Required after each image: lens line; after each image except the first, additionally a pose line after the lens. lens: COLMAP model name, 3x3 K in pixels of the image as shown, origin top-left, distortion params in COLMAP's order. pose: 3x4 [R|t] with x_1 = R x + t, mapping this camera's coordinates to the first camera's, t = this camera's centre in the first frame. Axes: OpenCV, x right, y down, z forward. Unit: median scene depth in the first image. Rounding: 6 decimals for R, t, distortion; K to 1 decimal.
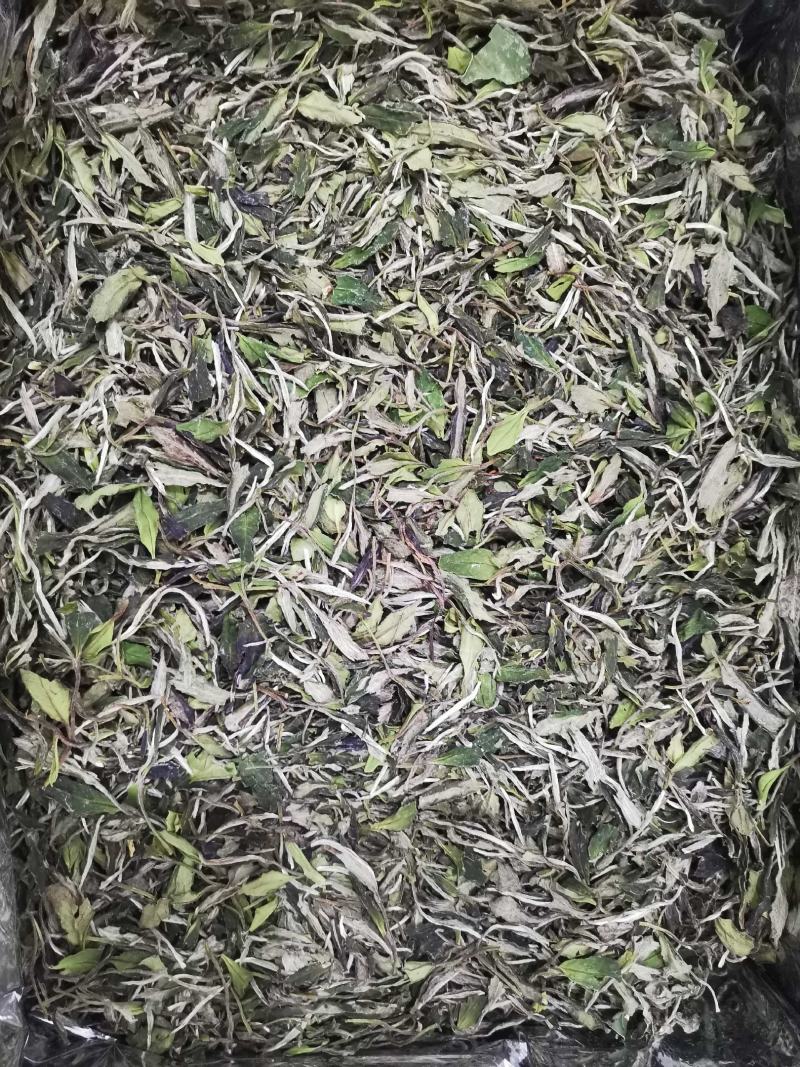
lens RADIAL K [[859.4, 0, 400.0], [0, 859.4, 533.5], [0, 0, 1]] dist [0.035291, -0.114922]
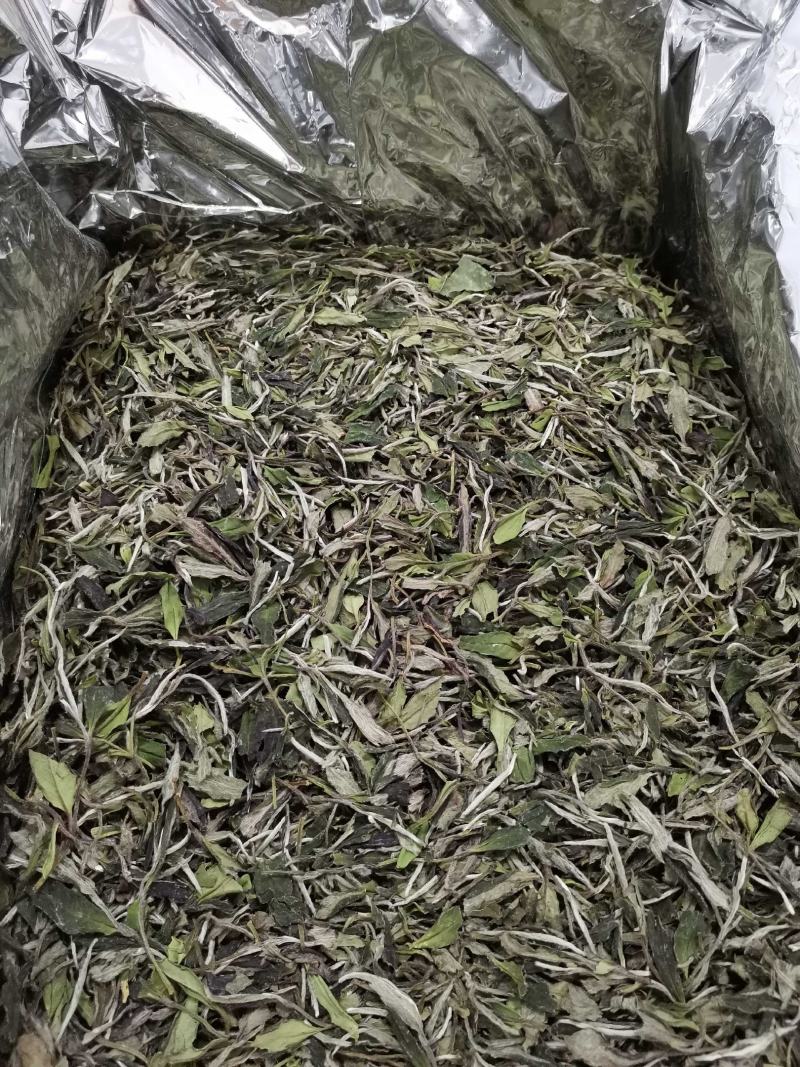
lens RADIAL K [[859.4, 0, 400.0], [0, 859.4, 533.5], [0, 0, 1]] dist [0.035291, -0.114922]
pose [[0.996101, -0.085213, -0.022856, 0.010583], [0.060910, 0.851636, -0.520582, 0.441076], [0.063826, 0.517160, 0.853506, 0.080075]]
